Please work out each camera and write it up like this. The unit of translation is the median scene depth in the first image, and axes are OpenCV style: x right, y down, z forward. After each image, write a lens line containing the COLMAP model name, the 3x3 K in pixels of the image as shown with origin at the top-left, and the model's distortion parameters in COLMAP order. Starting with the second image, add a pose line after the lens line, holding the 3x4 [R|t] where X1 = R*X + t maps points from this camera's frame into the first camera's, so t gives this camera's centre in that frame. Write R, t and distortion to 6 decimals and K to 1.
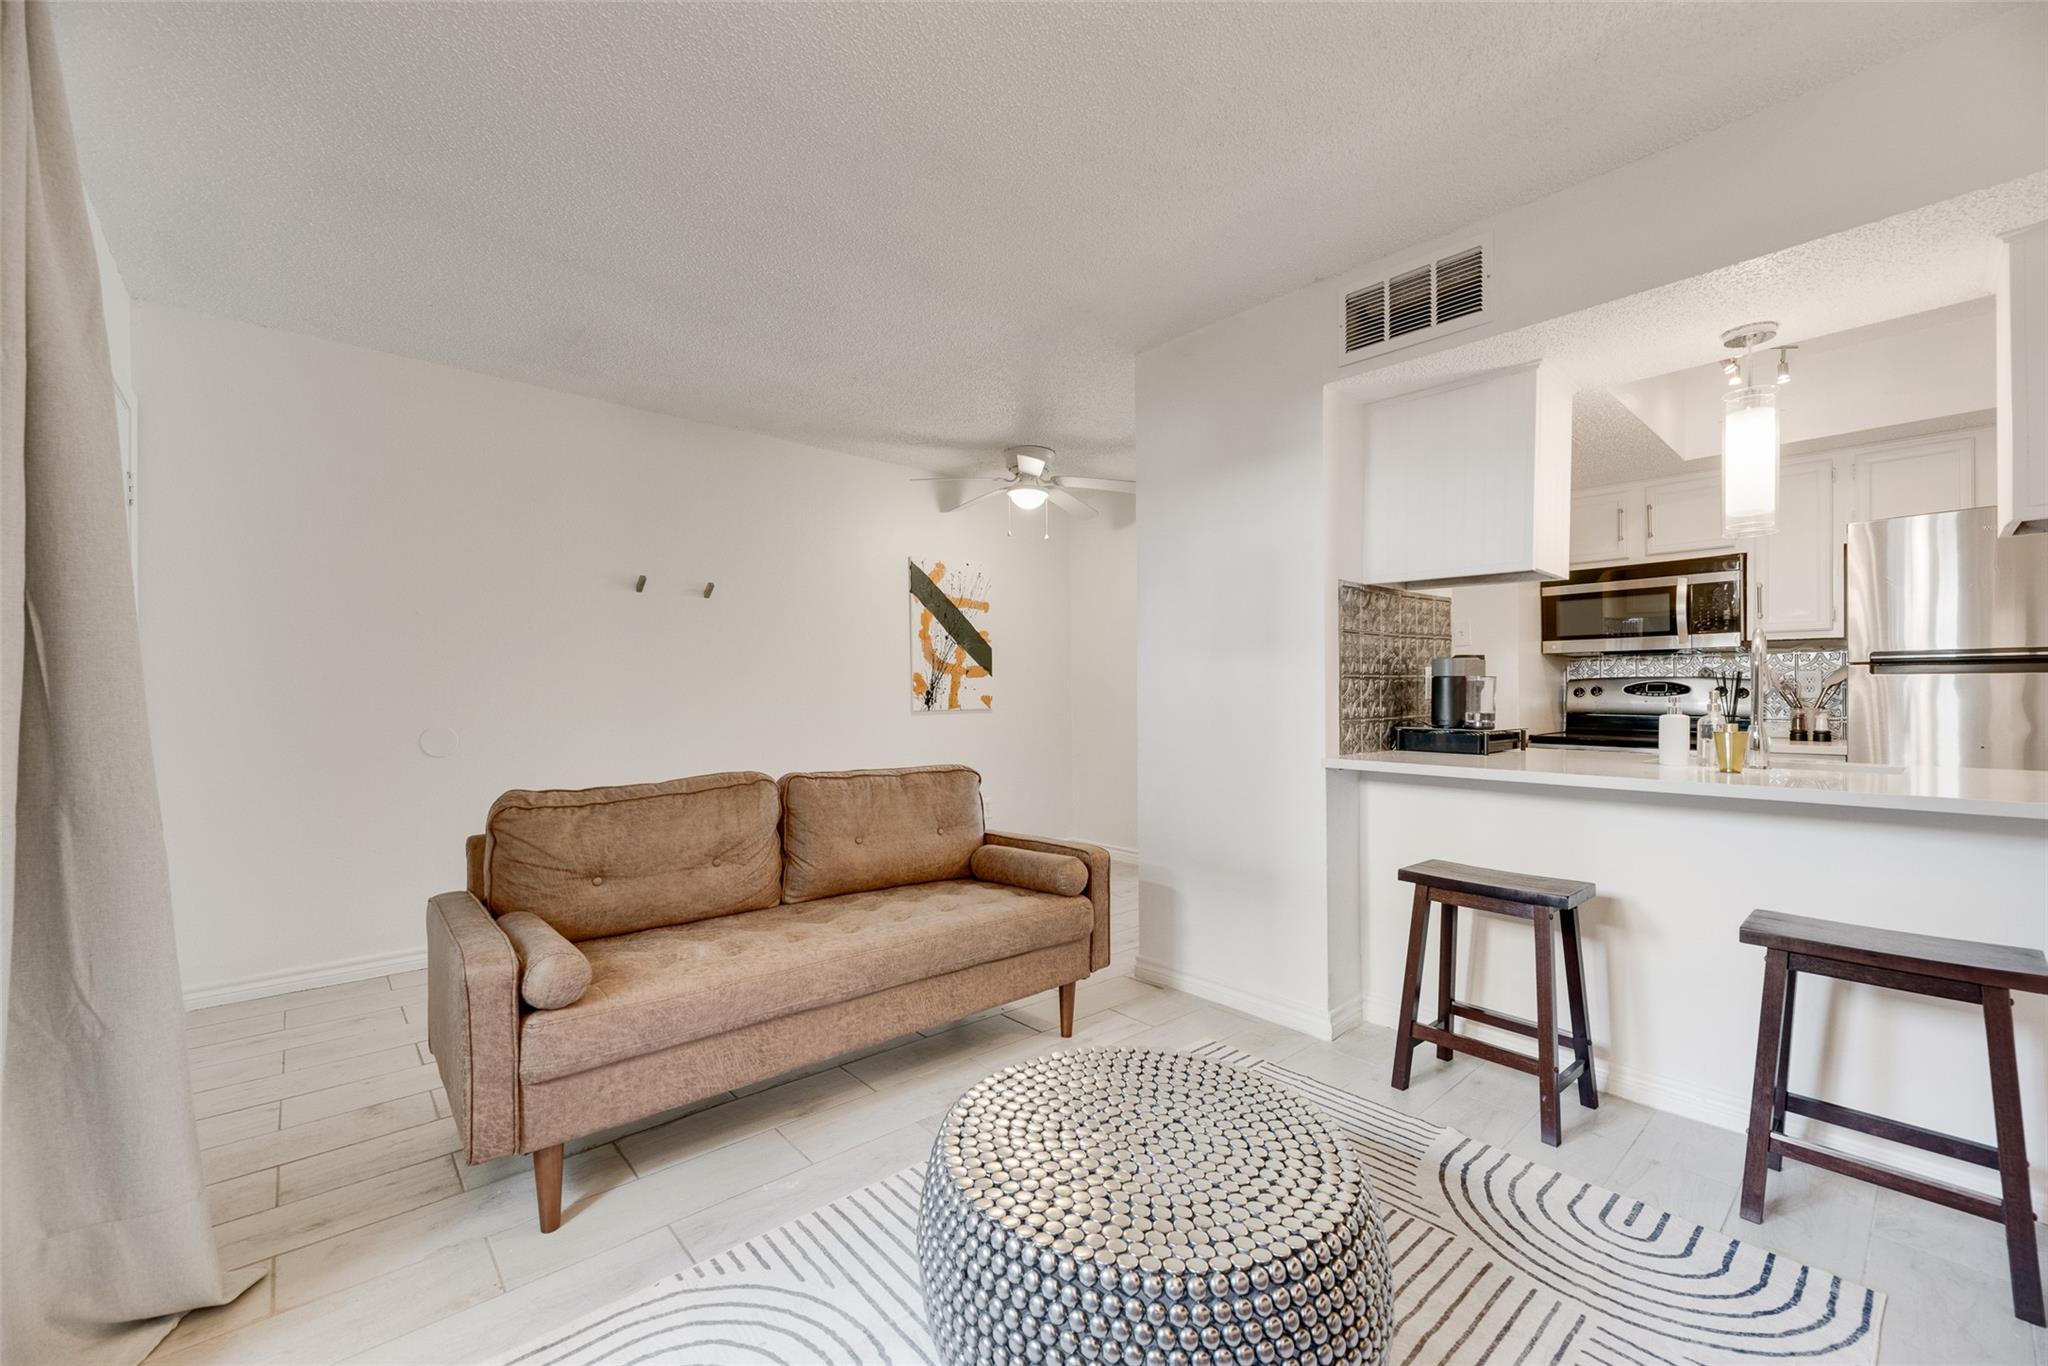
lens RADIAL K [[834.0, 0, 1018.3], [0, 834.0, 691.7], [0, 0, 1]] dist [-0.002625, -0.000795]
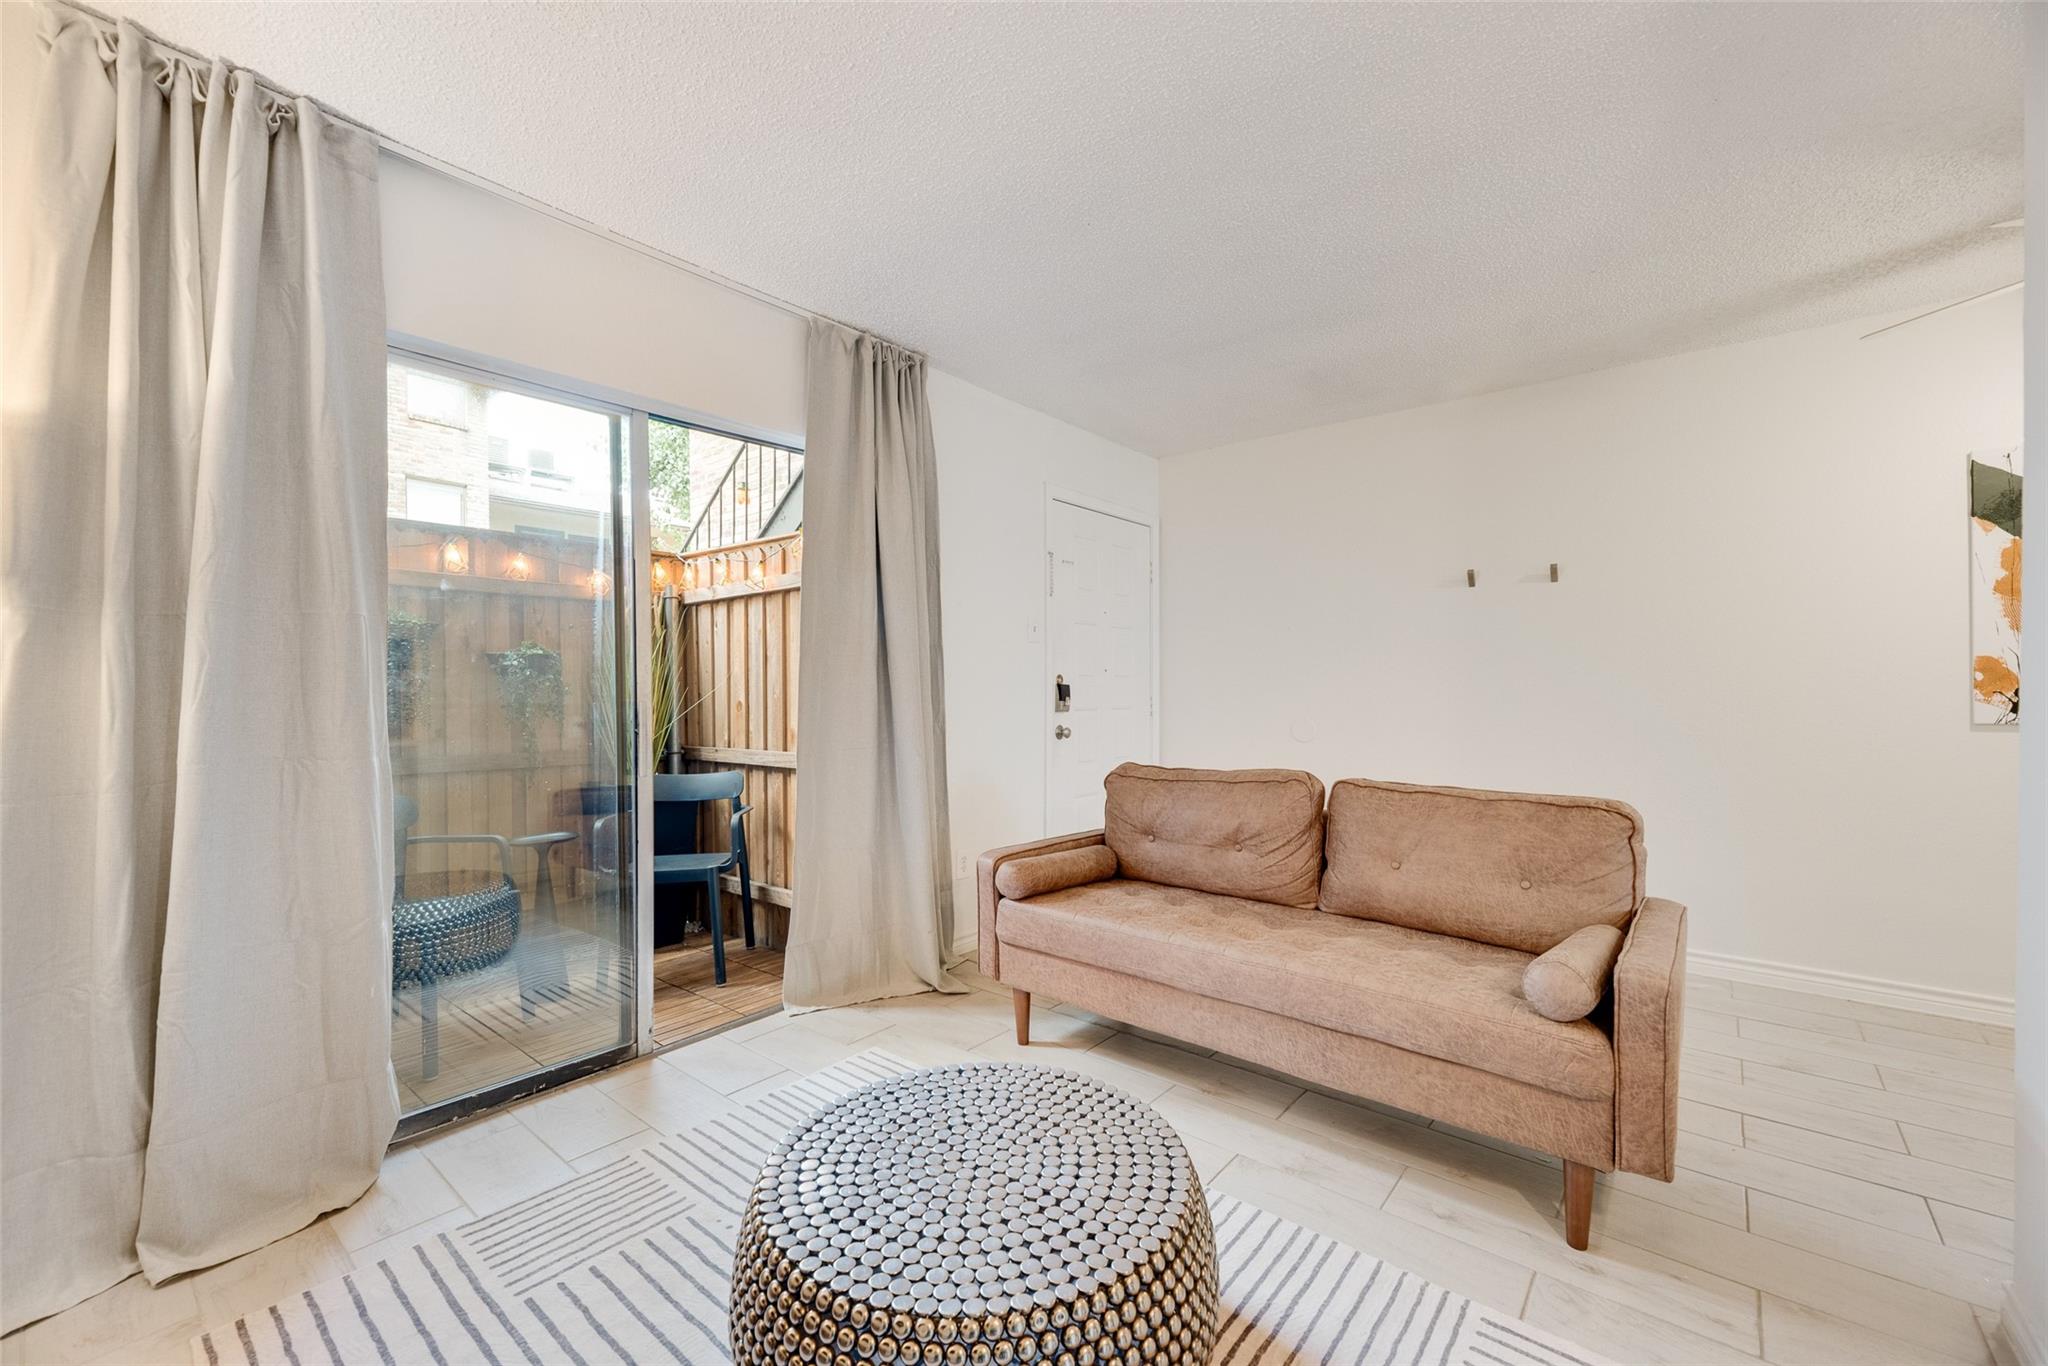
lens RADIAL K [[834.0, 0, 1034.3], [0, 834.0, 696.4], [0, 0, 1]] dist [-0.002625, -0.000795]
pose [[0.156572, 0.010284, -0.987613, 0.563436], [0.003282, 0.999935, 0.010933, -0.006286], [0.987661, -0.004953, 0.156528, 0.466603]]
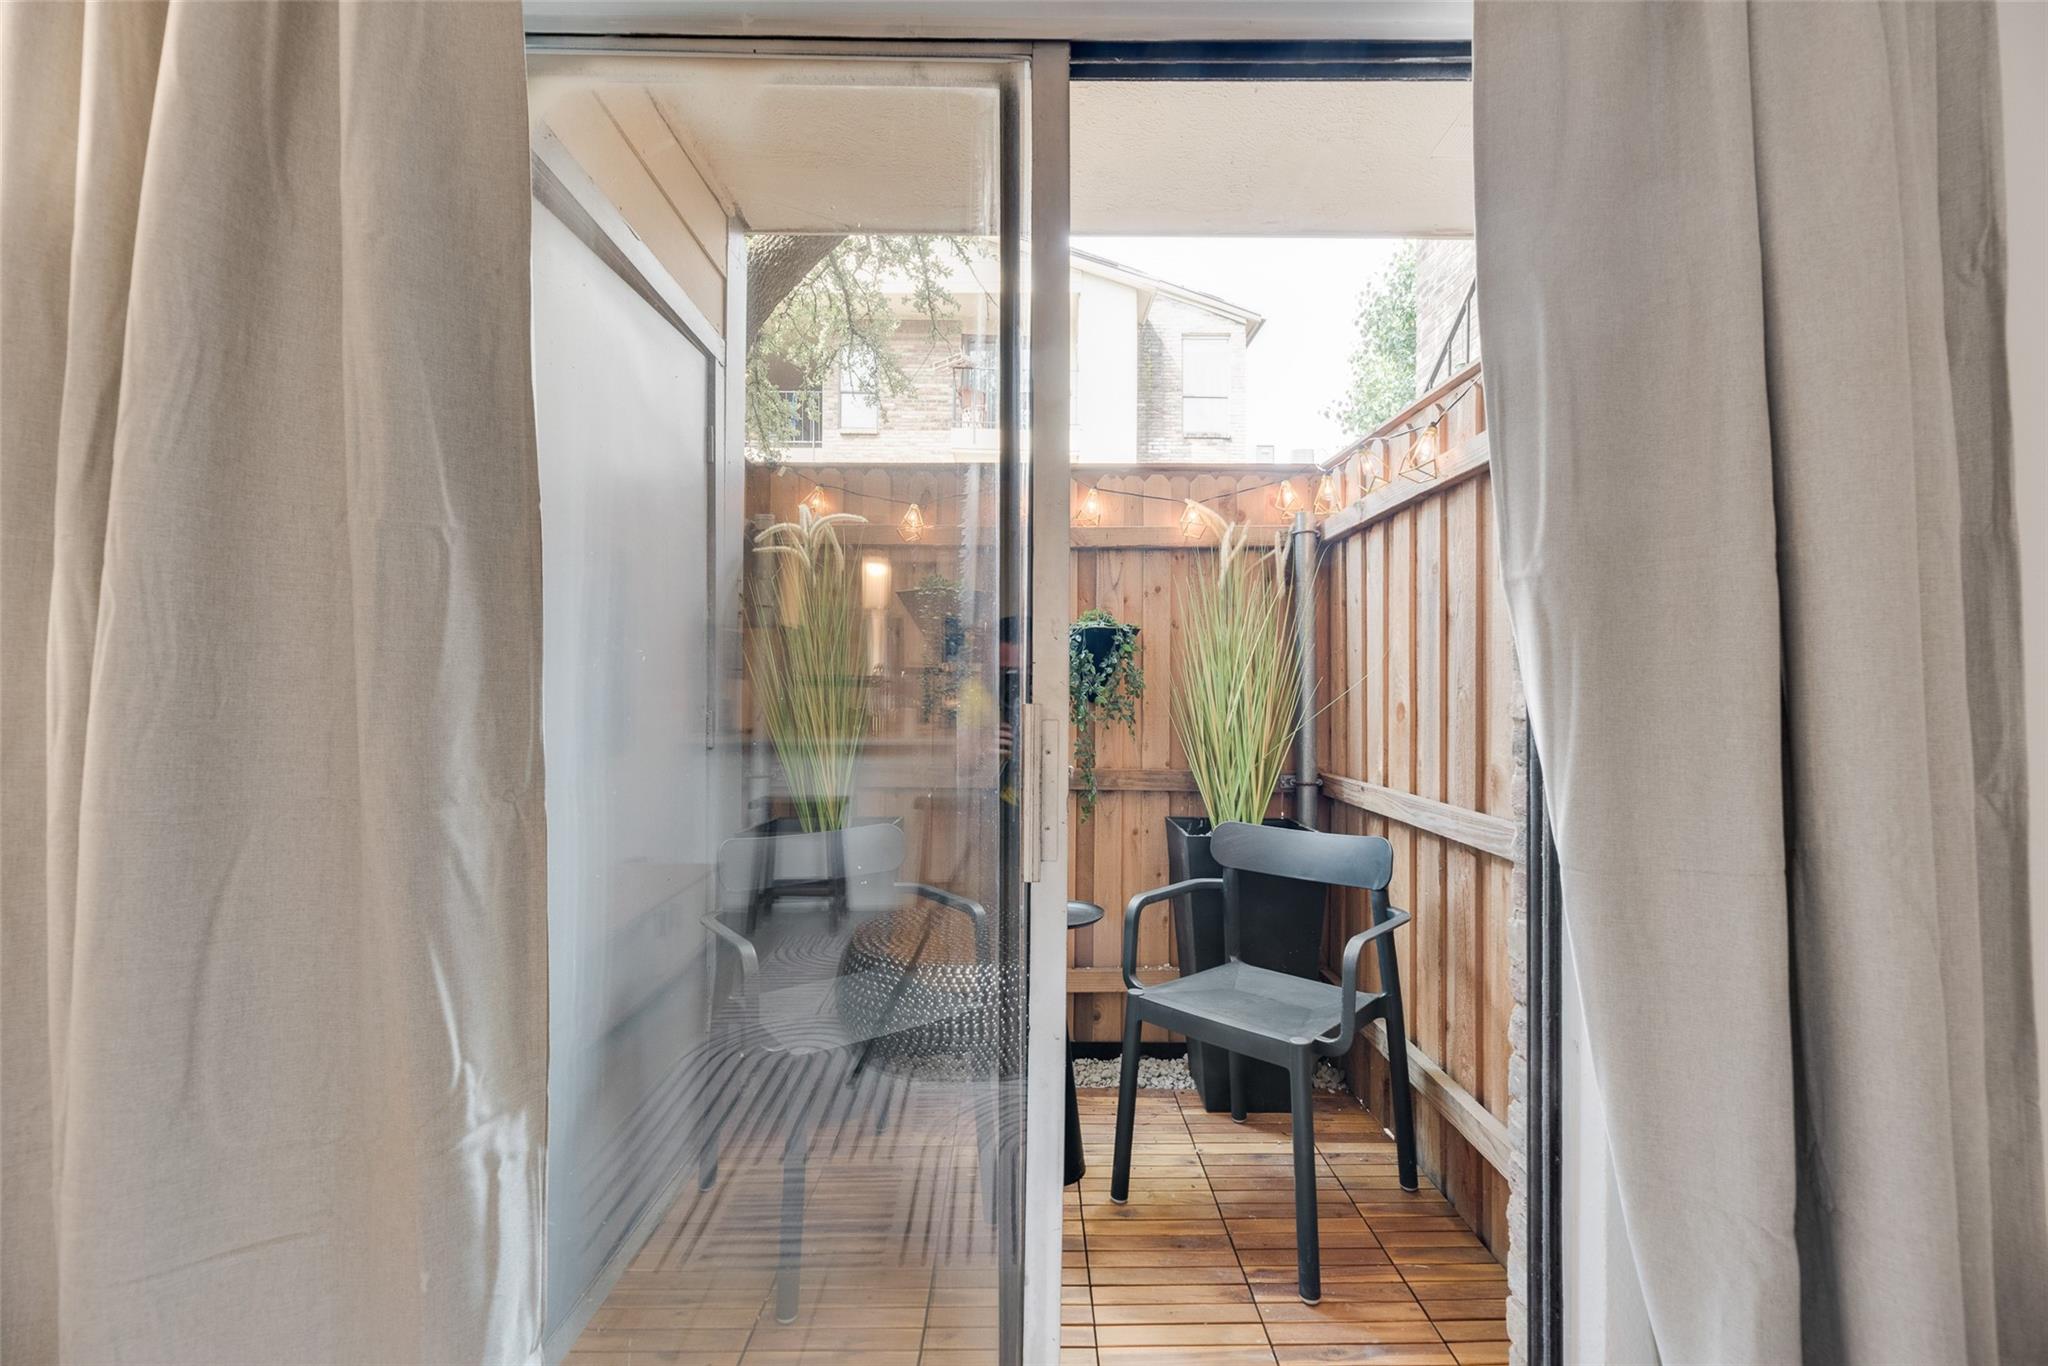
lens RADIAL K [[834.0, 0, 1024.4], [0, 834.0, 691.8], [0, 0, 1]] dist [-0.002625, -0.000795]
pose [[-0.659040, 0.007176, -0.752074, -0.078694], [0.000486, 0.999958, 0.009115, -0.001365], [0.752108, 0.005641, -0.659016, 0.438063]]
